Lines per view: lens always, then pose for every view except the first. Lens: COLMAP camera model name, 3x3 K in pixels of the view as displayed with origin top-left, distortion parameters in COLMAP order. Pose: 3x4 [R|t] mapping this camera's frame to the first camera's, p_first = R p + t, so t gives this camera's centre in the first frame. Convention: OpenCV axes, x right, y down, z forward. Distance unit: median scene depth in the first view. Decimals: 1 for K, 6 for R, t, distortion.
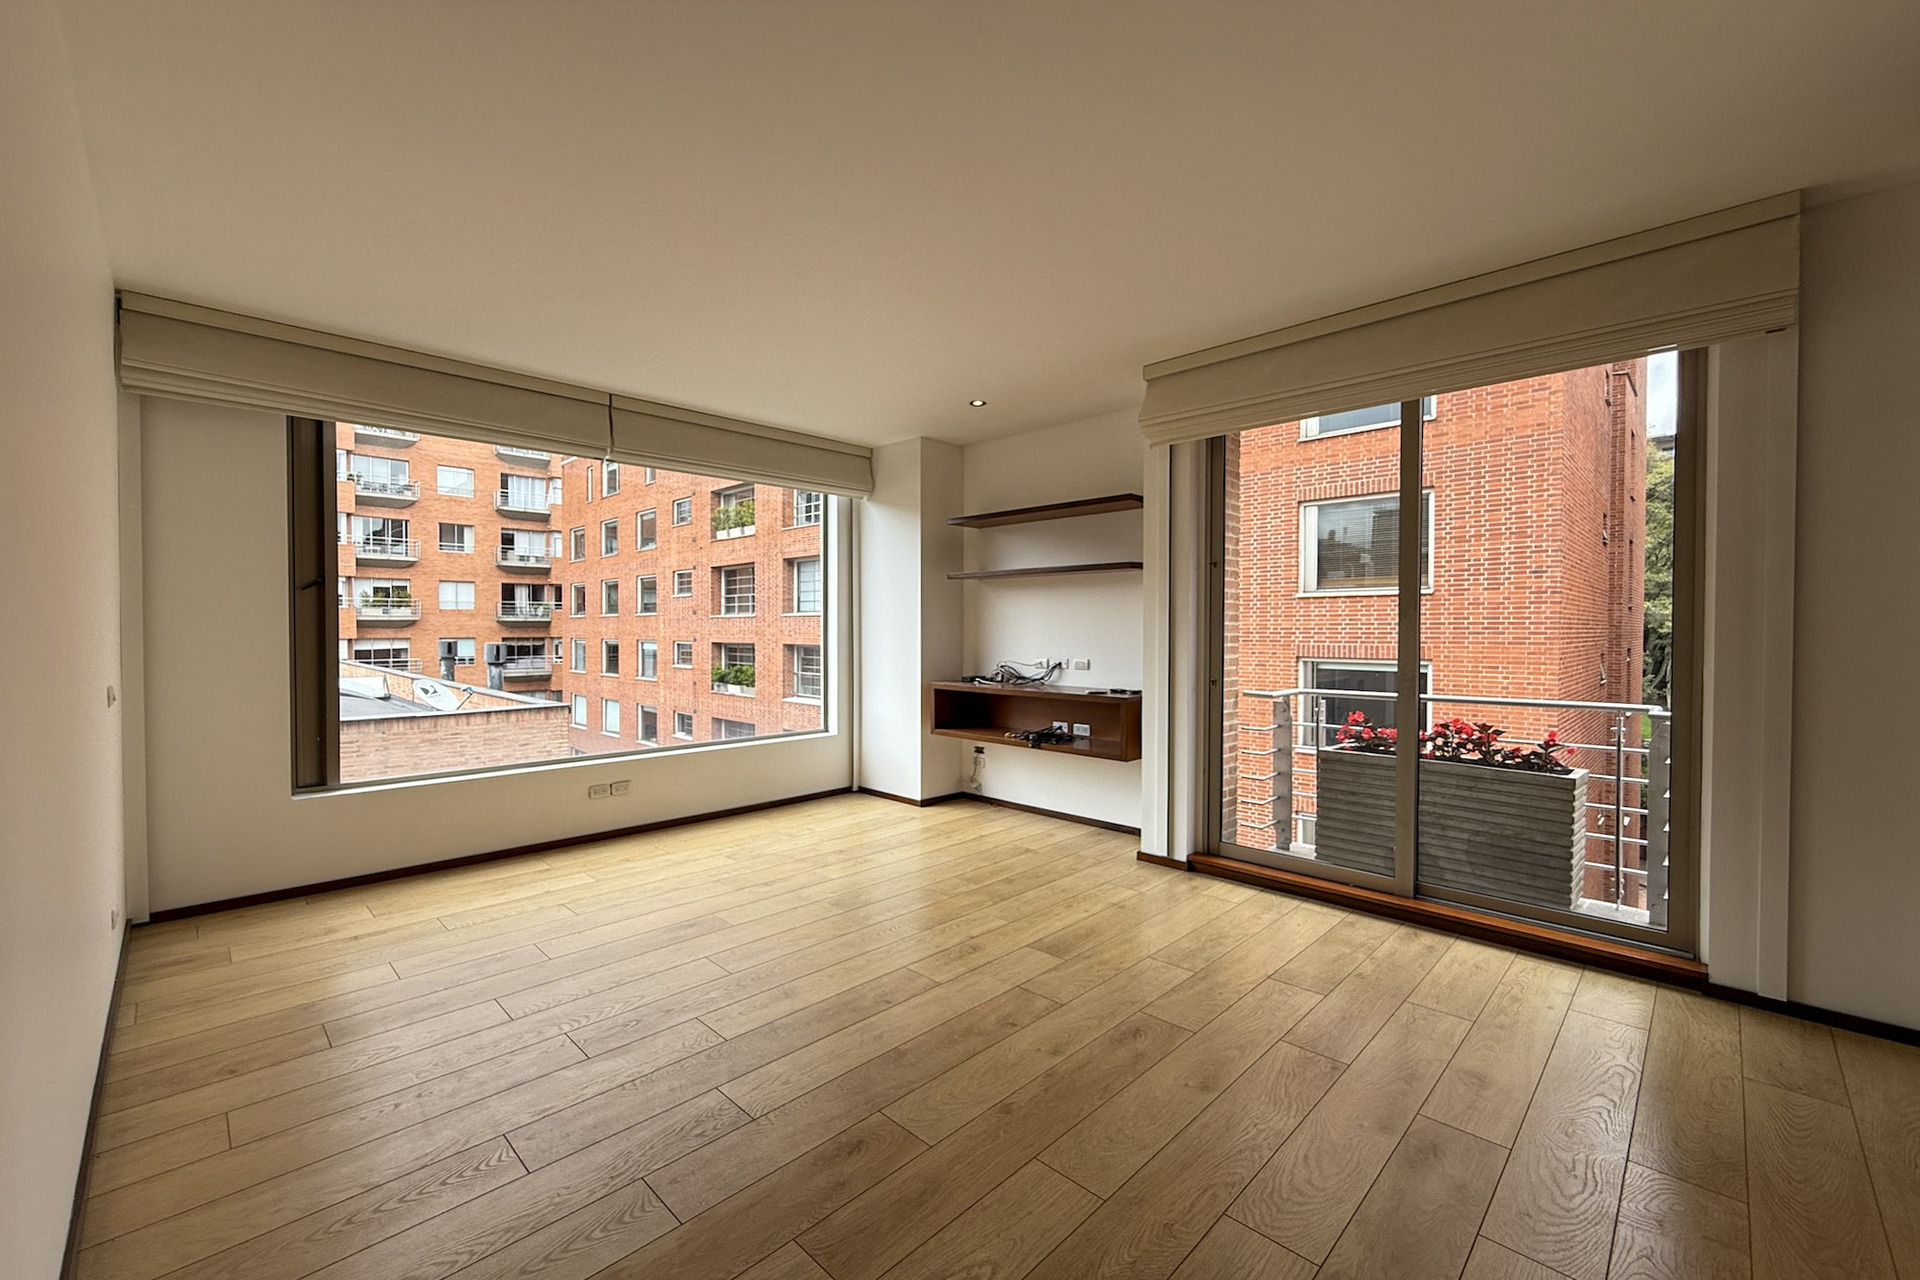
lens RADIAL K [[782.3, 0, 961.1], [0, 782.3, 636.6], [0, 0, 1]] dist [0.001143, 0.000260]
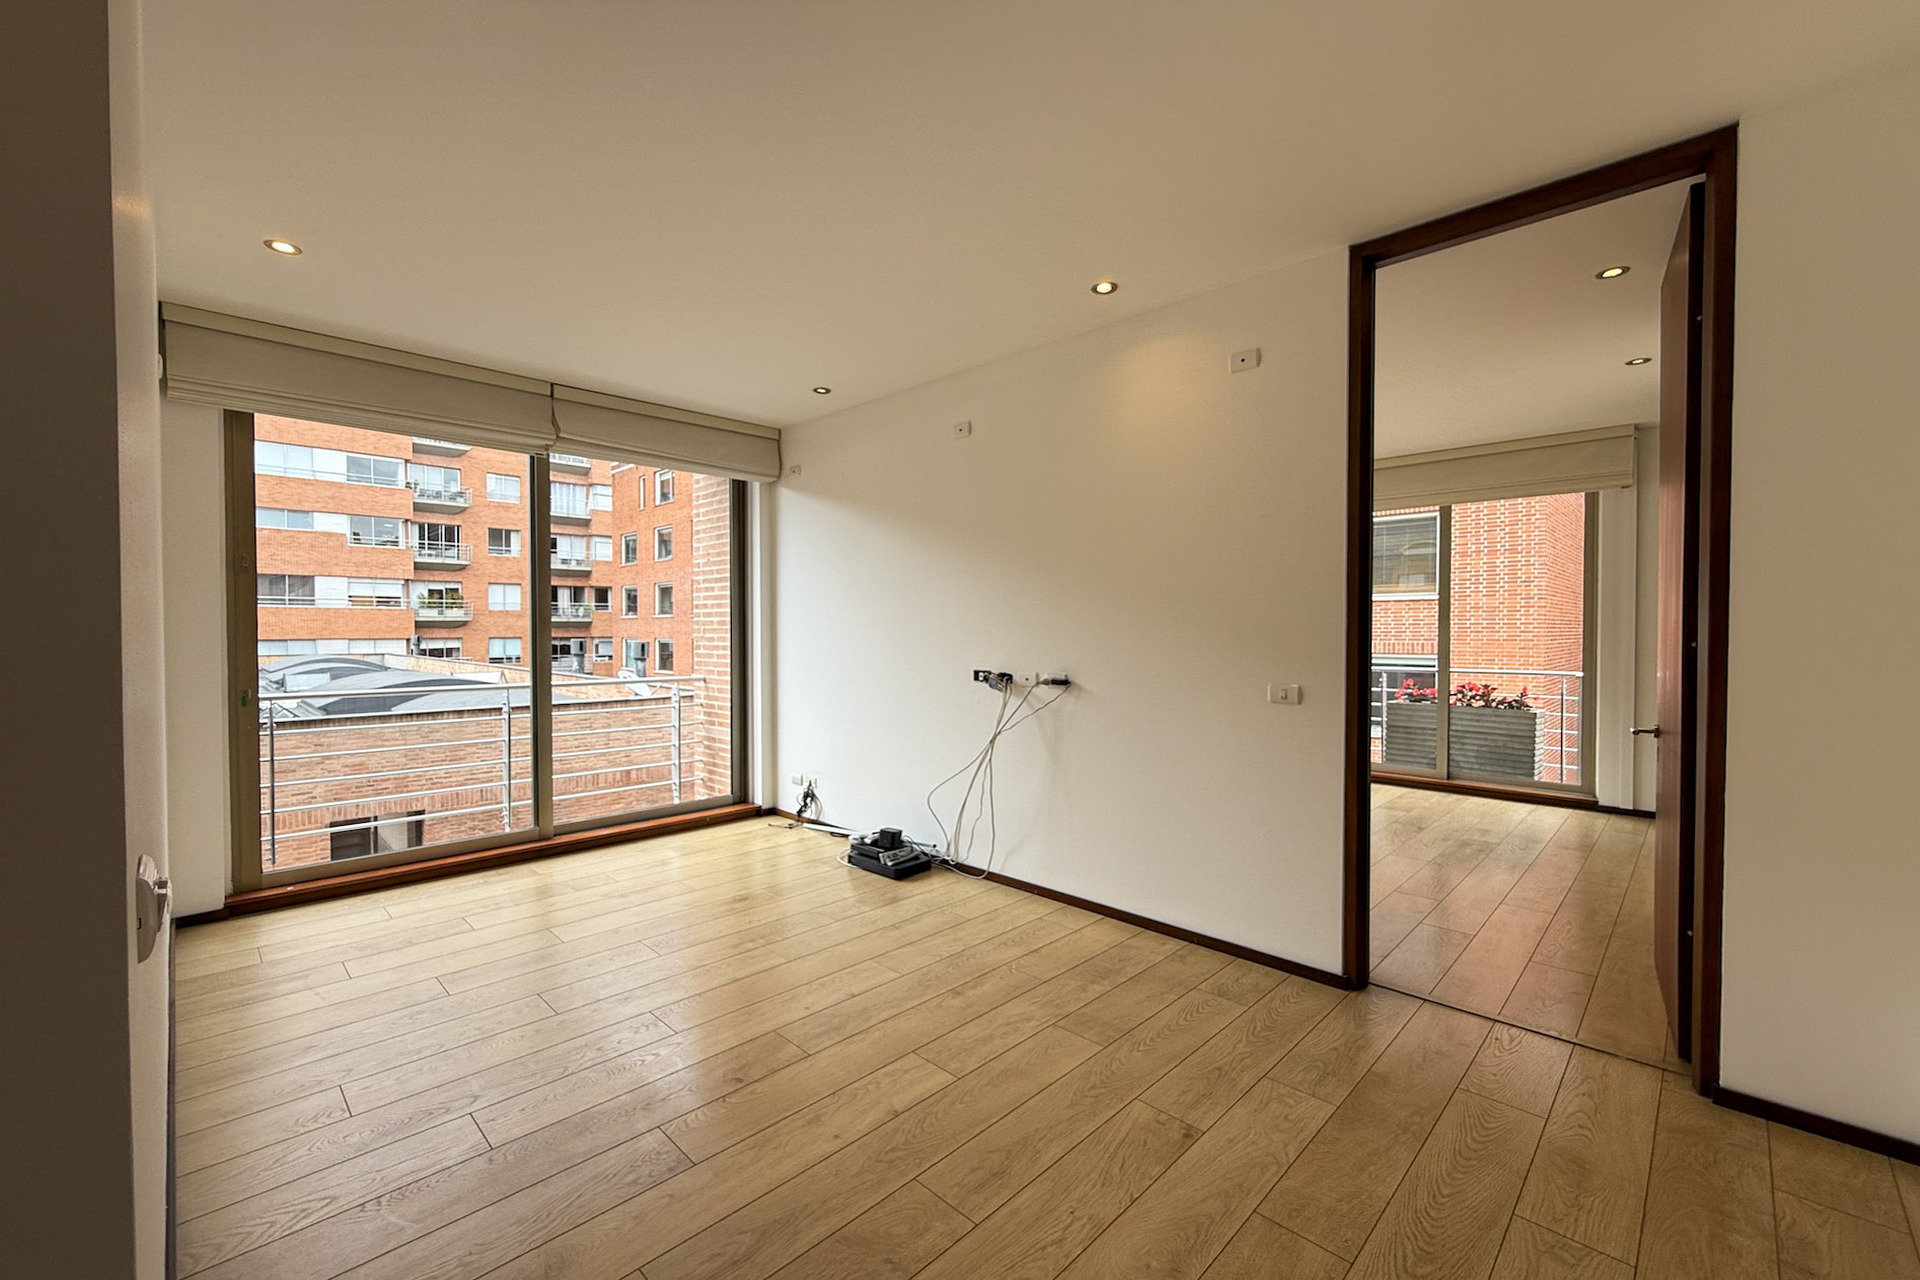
lens RADIAL K [[782.3, 0, 961.1], [0, 782.3, 636.6], [0, 0, 1]] dist [0.001143, 0.000260]
pose [[0.999996, -0.001346, 0.002674, -0.043429], [0.001343, 0.999999, 0.001044, 0.000279], [-0.002676, -0.001041, 0.999996, -0.063596]]
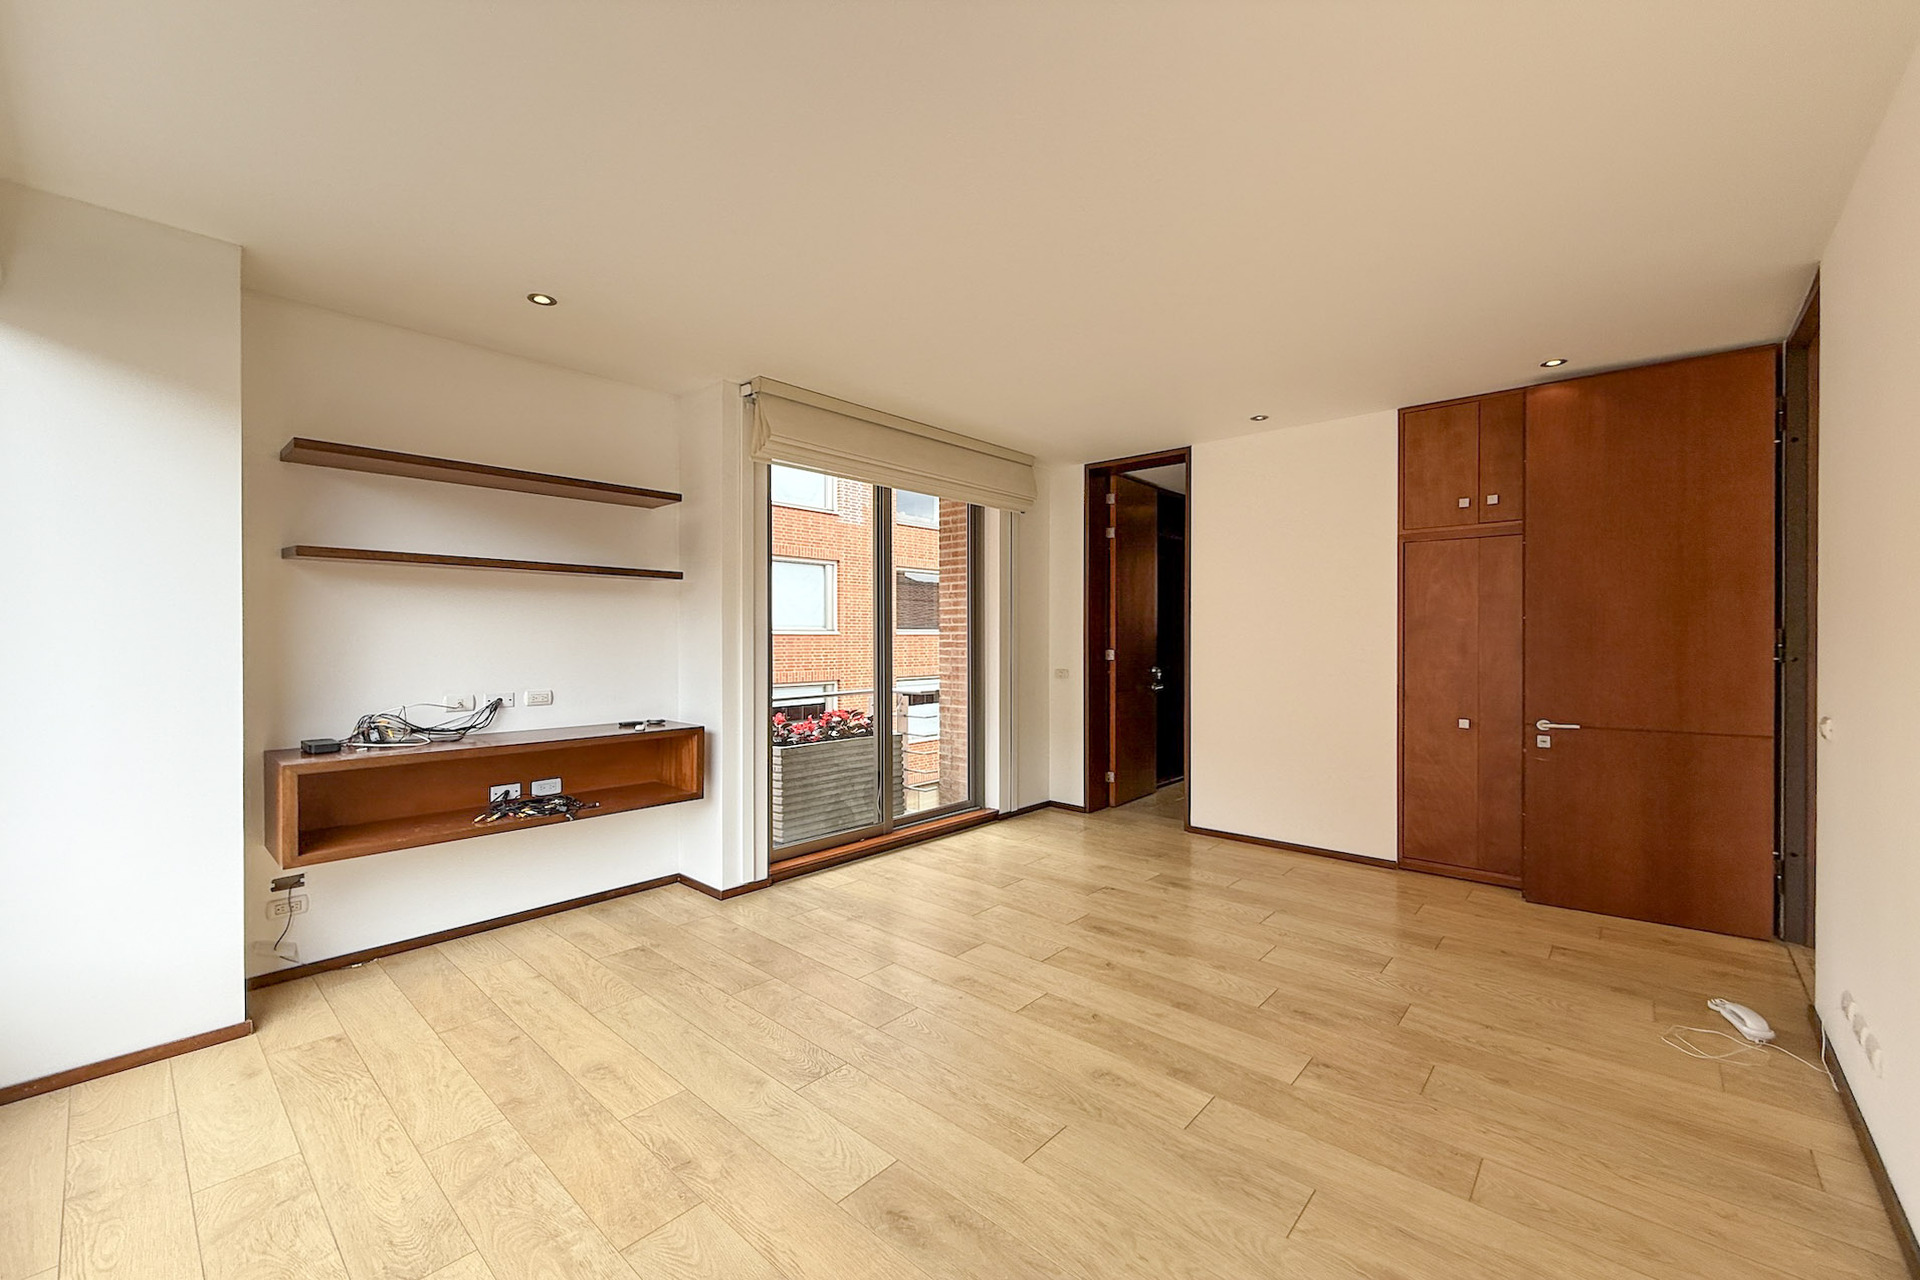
lens RADIAL K [[770.8, 0, 947.9], [0, 770.8, 641.6], [0, 0, 1]] dist [-0.001017, -0.000128]
pose [[-0.046919, -0.007214, 0.998873, -0.068759], [0.009769, 0.999923, 0.007680, -0.002250], [-0.998851, 0.010119, -0.046845, 0.077625]]
